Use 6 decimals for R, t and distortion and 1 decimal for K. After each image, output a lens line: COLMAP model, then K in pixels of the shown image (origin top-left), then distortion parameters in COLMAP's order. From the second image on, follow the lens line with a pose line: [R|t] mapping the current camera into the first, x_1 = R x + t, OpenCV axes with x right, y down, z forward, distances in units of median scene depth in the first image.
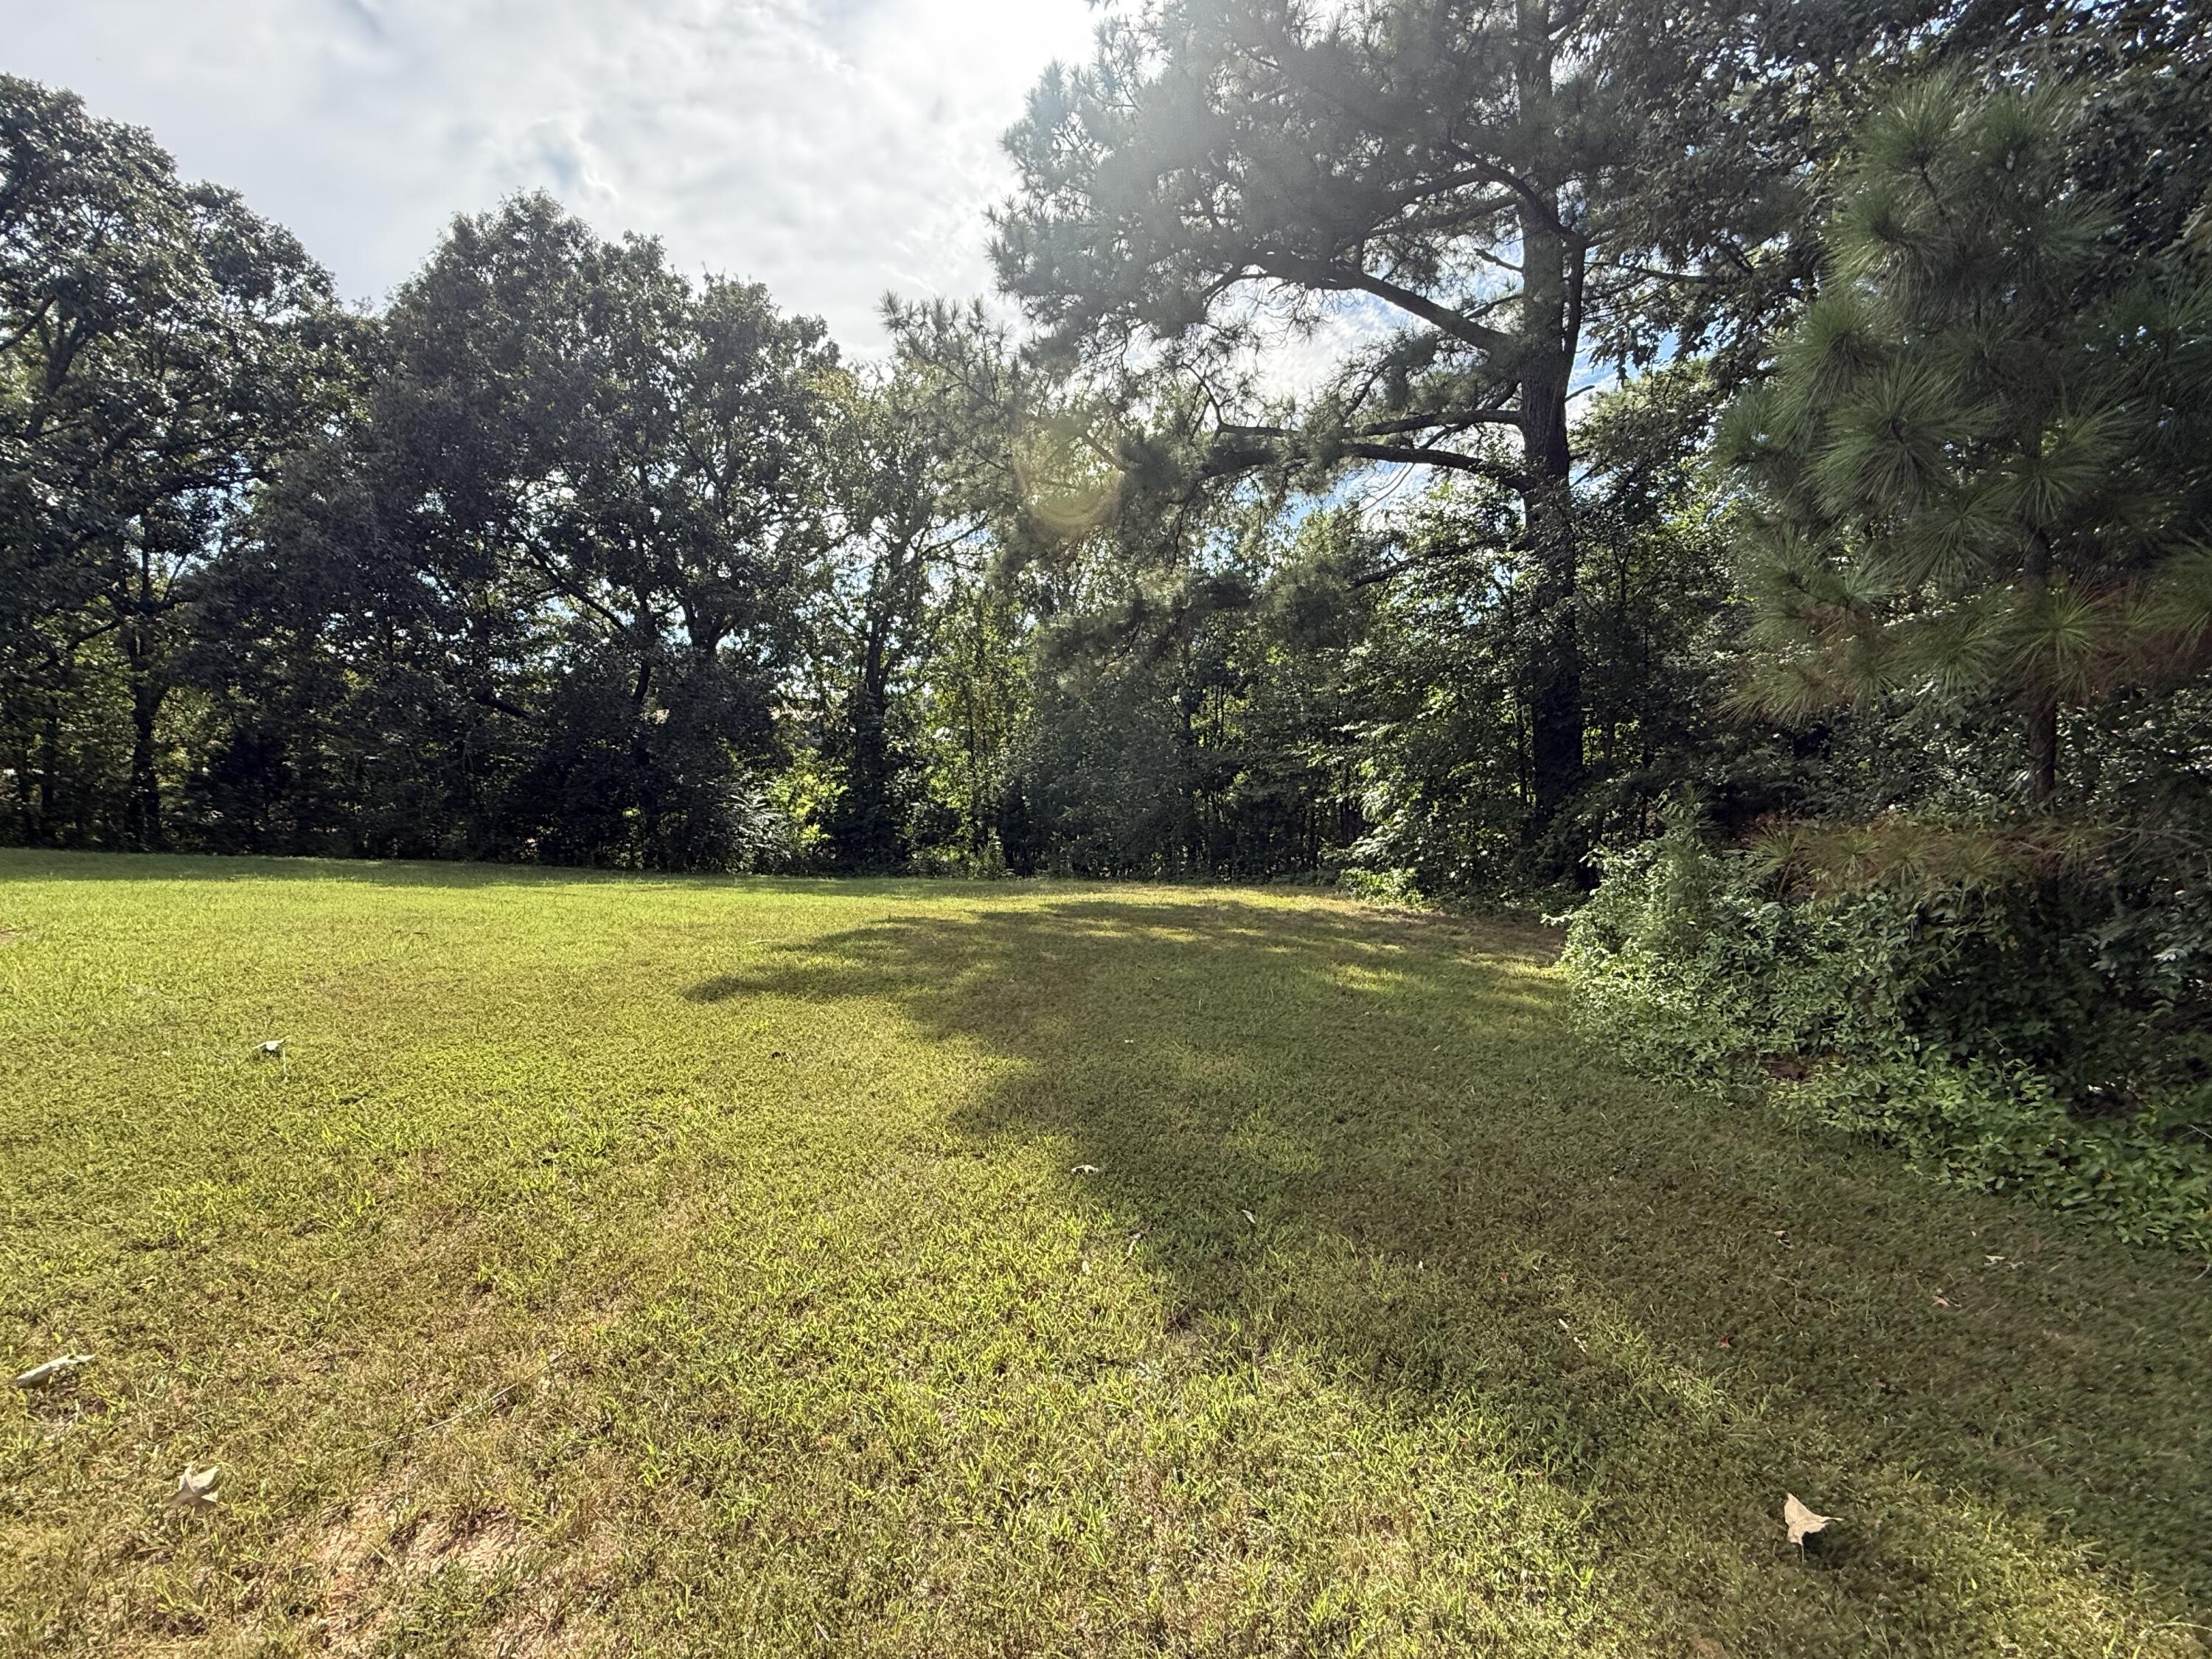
lens RADIAL K [[1013.4, 0, 1110.3], [0, 1013.4, 829.4], [0, 0, 1]] dist [0.002551, -0.000428]
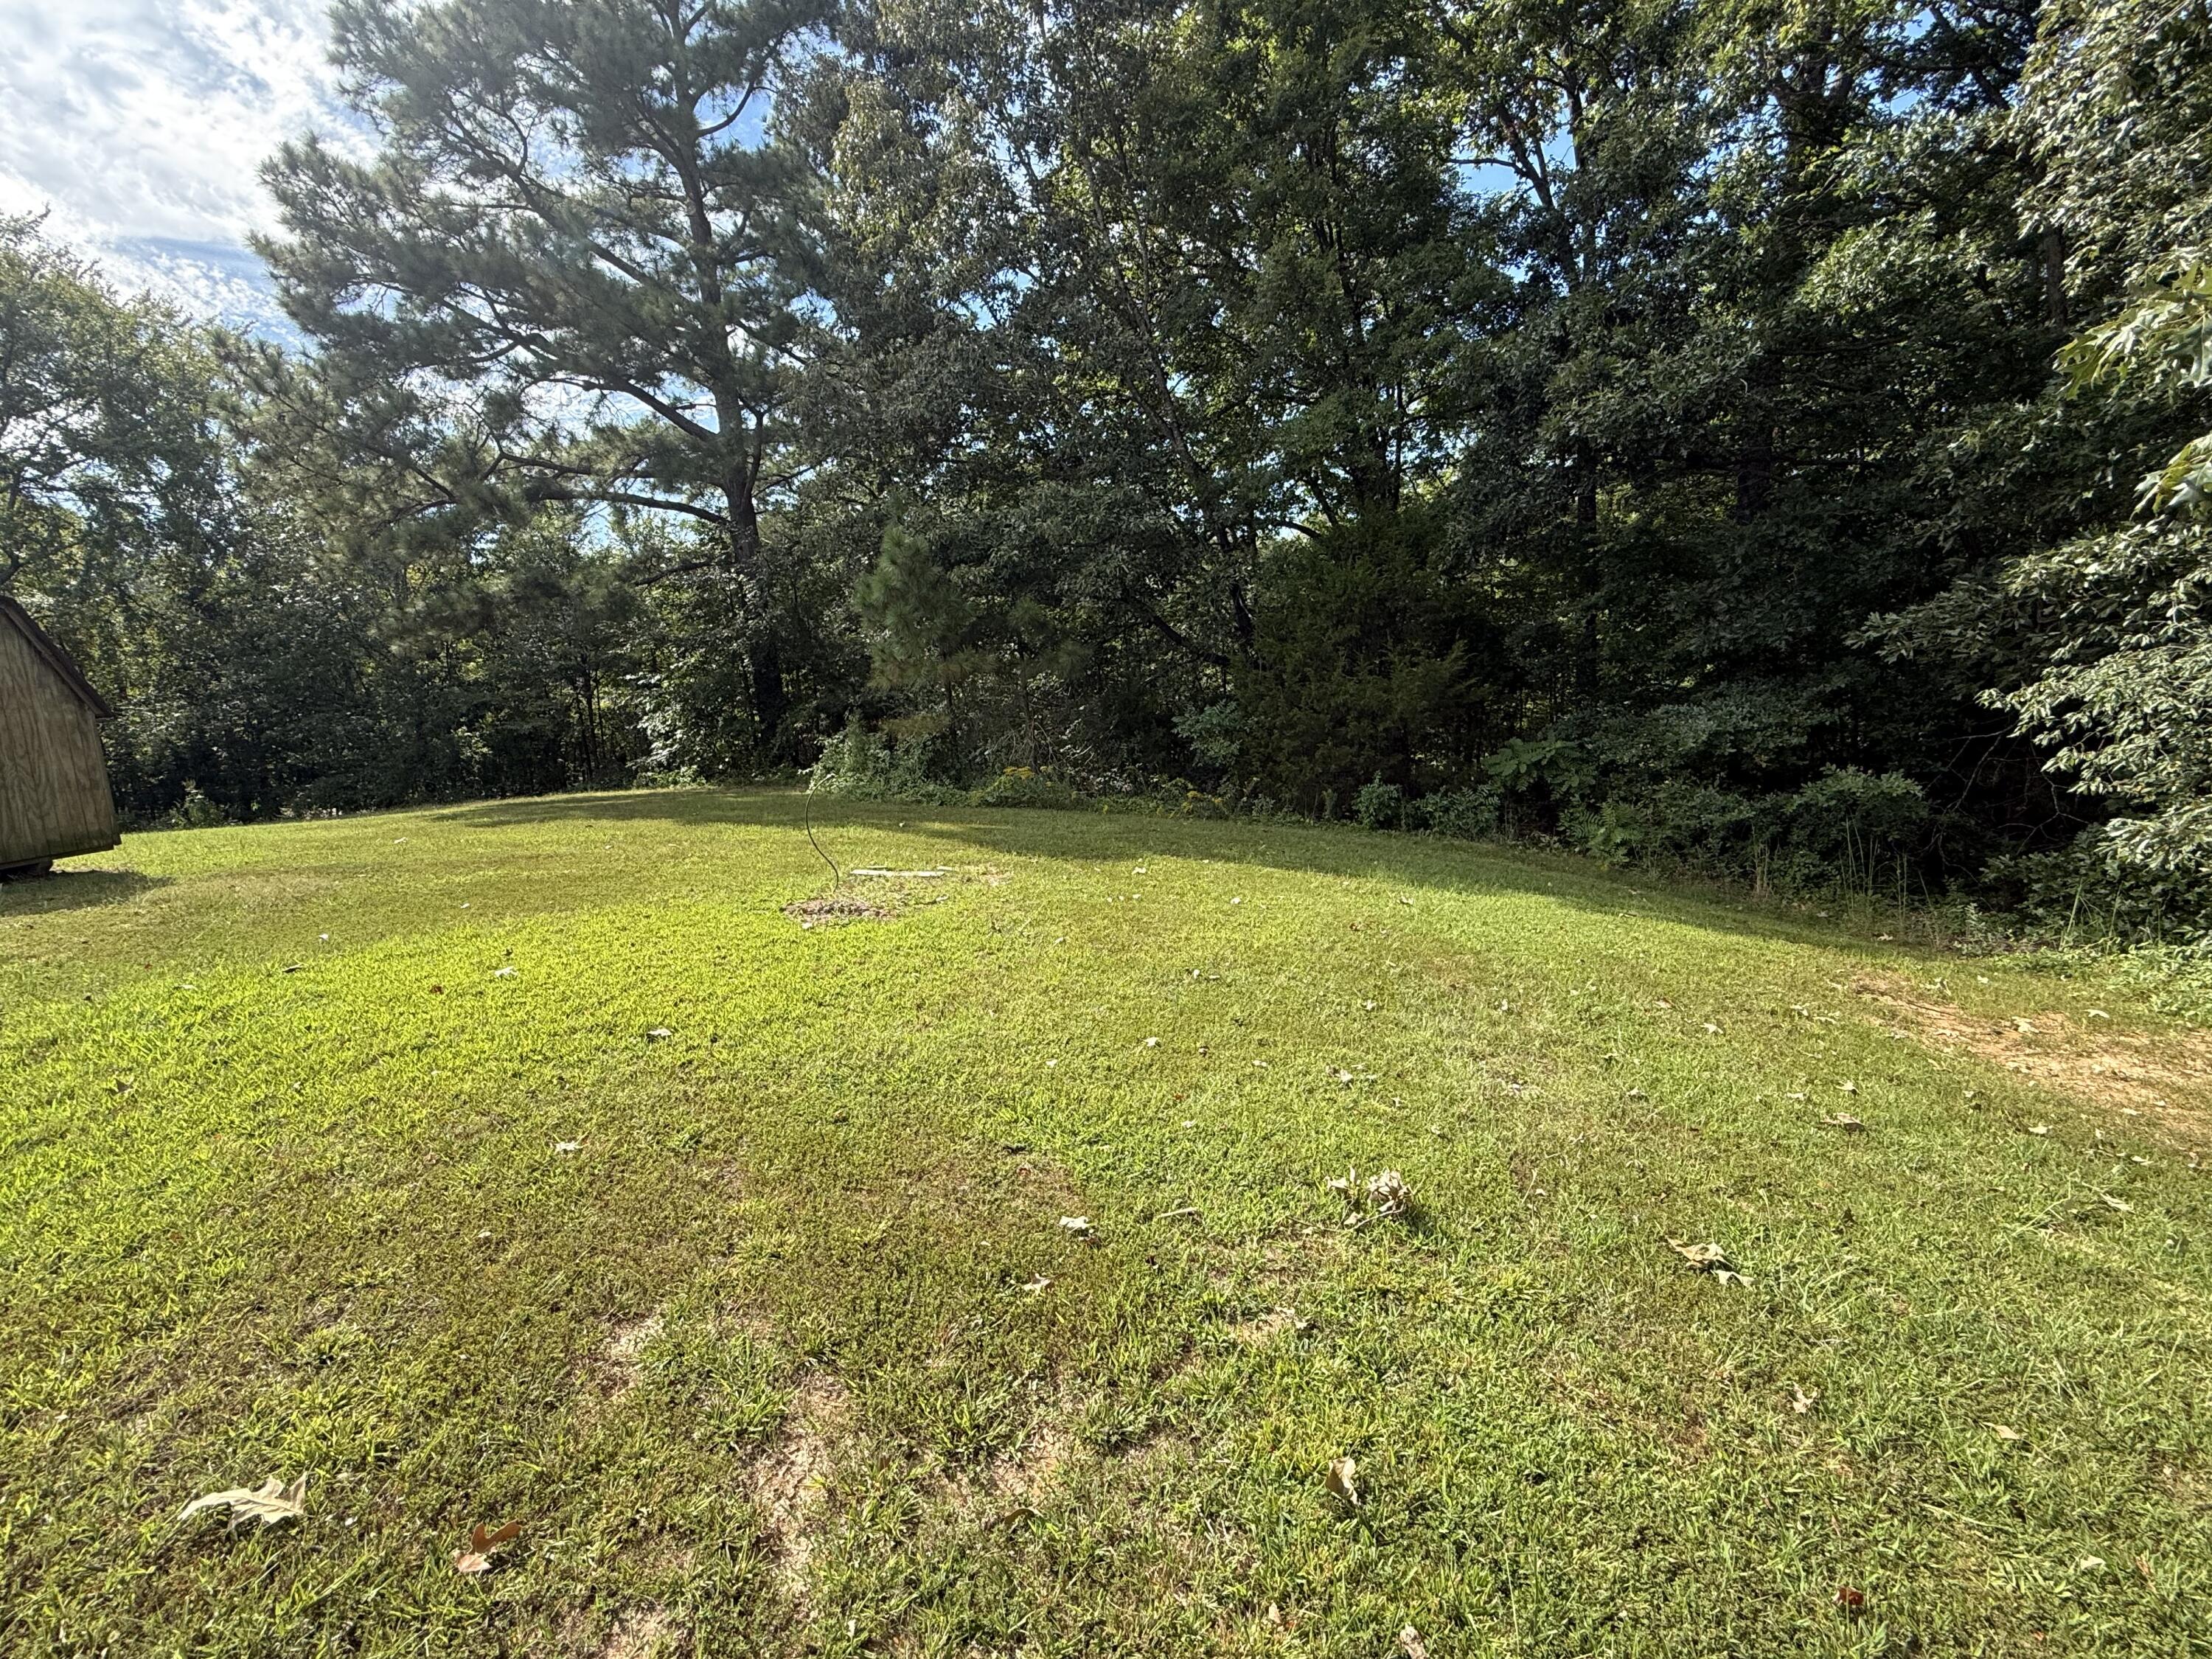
lens RADIAL K [[1013.4, 0, 1110.3], [0, 1013.4, 829.4], [0, 0, 1]] dist [0.002551, -0.000428]
pose [[0.691746, -0.132366, 0.709906, -0.418527], [0.077362, 0.990984, 0.109391, 0.014384], [-0.717985, -0.020751, 0.695749, -0.624013]]
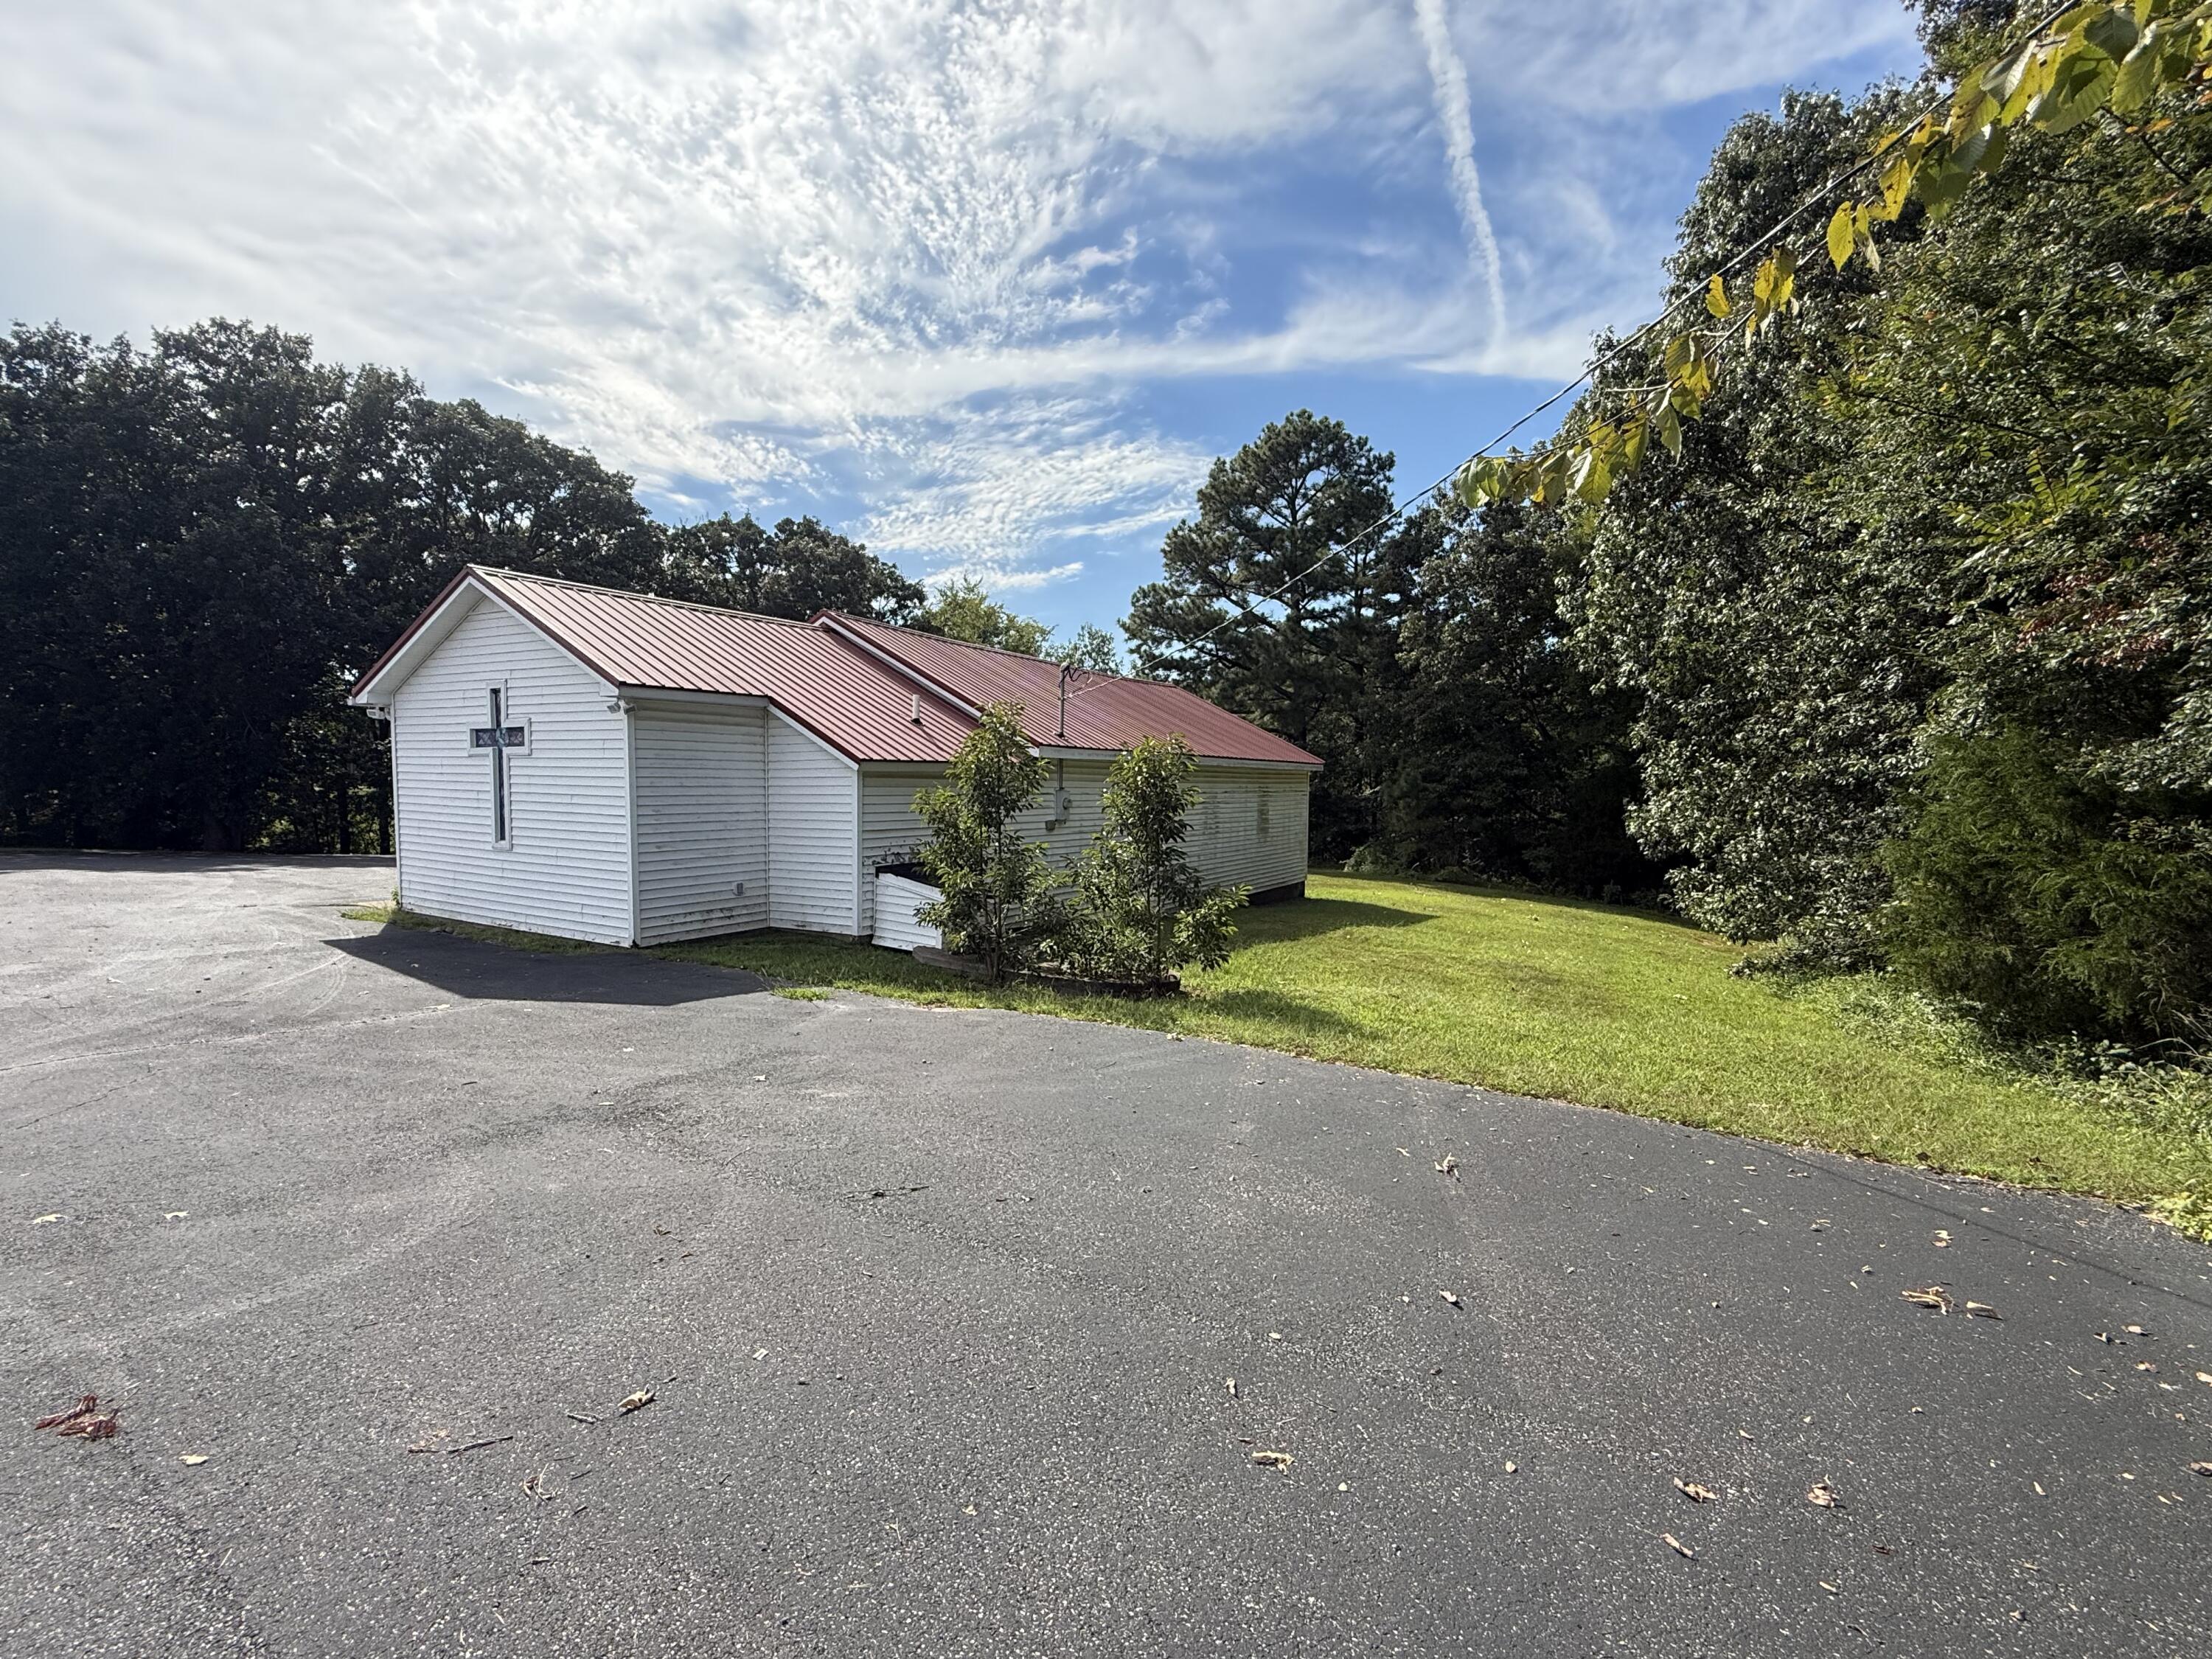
lens RADIAL K [[1028.6, 0, 1101.2], [0, 1028.6, 876.1], [0, 0, 1]] dist [0.000896, -0.000304]
pose [[0.902159, -0.029186, 0.430414, -1.700551], [0.014853, 0.999219, 0.036623, -0.029028], [-0.431147, -0.026646, 0.901888, -1.835792]]
